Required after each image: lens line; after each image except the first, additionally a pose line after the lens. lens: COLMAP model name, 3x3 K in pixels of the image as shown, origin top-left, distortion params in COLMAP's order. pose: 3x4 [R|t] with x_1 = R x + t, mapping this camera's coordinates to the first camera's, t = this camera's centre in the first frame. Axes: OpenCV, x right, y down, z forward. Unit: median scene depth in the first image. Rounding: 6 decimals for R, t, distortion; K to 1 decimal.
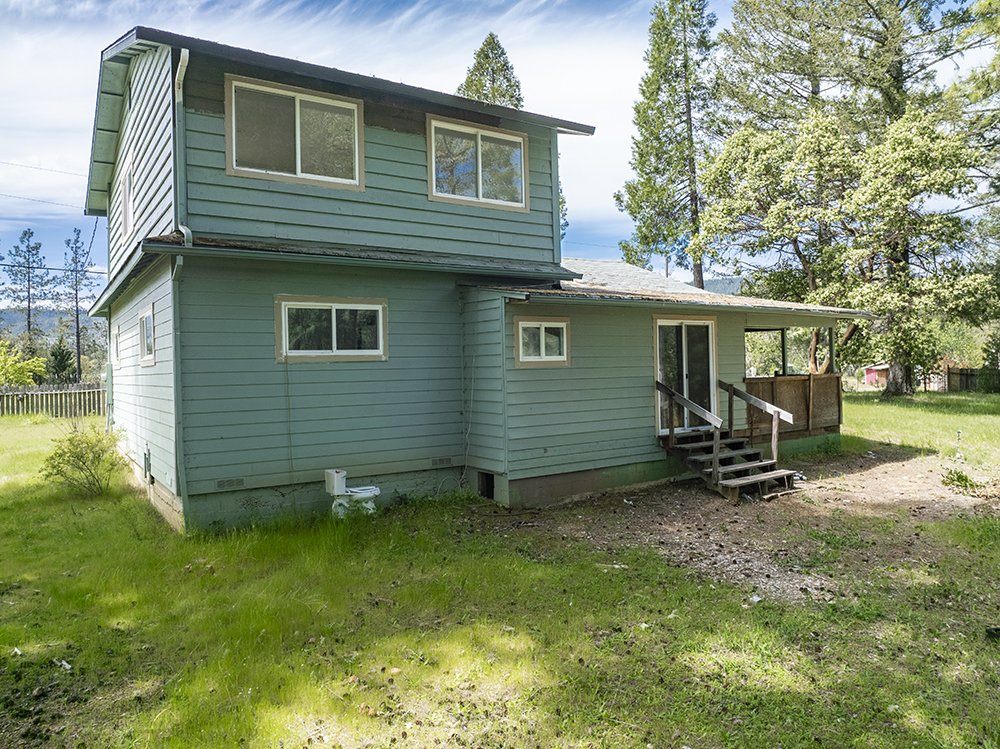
lens RADIAL K [[703.2, 0, 500.0], [0, 703.2, 374.5], [0, 0, 1]] dist [-0.047351, 0.028340]
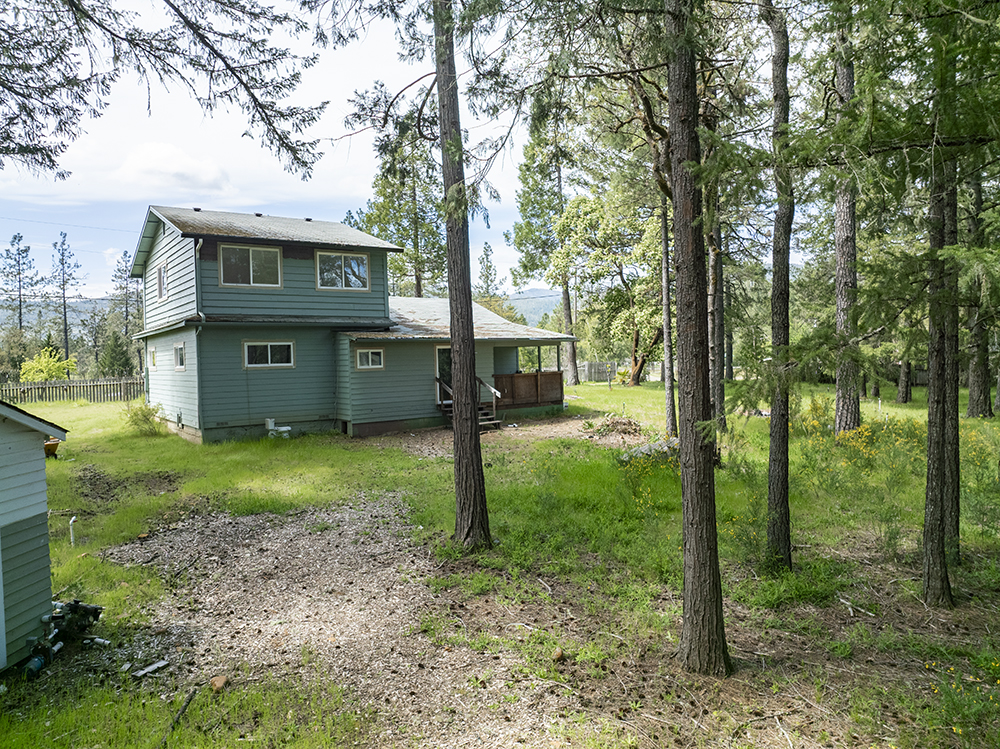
lens RADIAL K [[703.2, 0, 500.0], [0, 703.2, 374.5], [0, 0, 1]] dist [-0.047351, 0.028340]
pose [[0.999570, -0.005608, 0.028771, 0.388642], [0.005189, 0.999880, 0.014602, -0.028236], [-0.028849, -0.014446, 0.999479, -1.111987]]
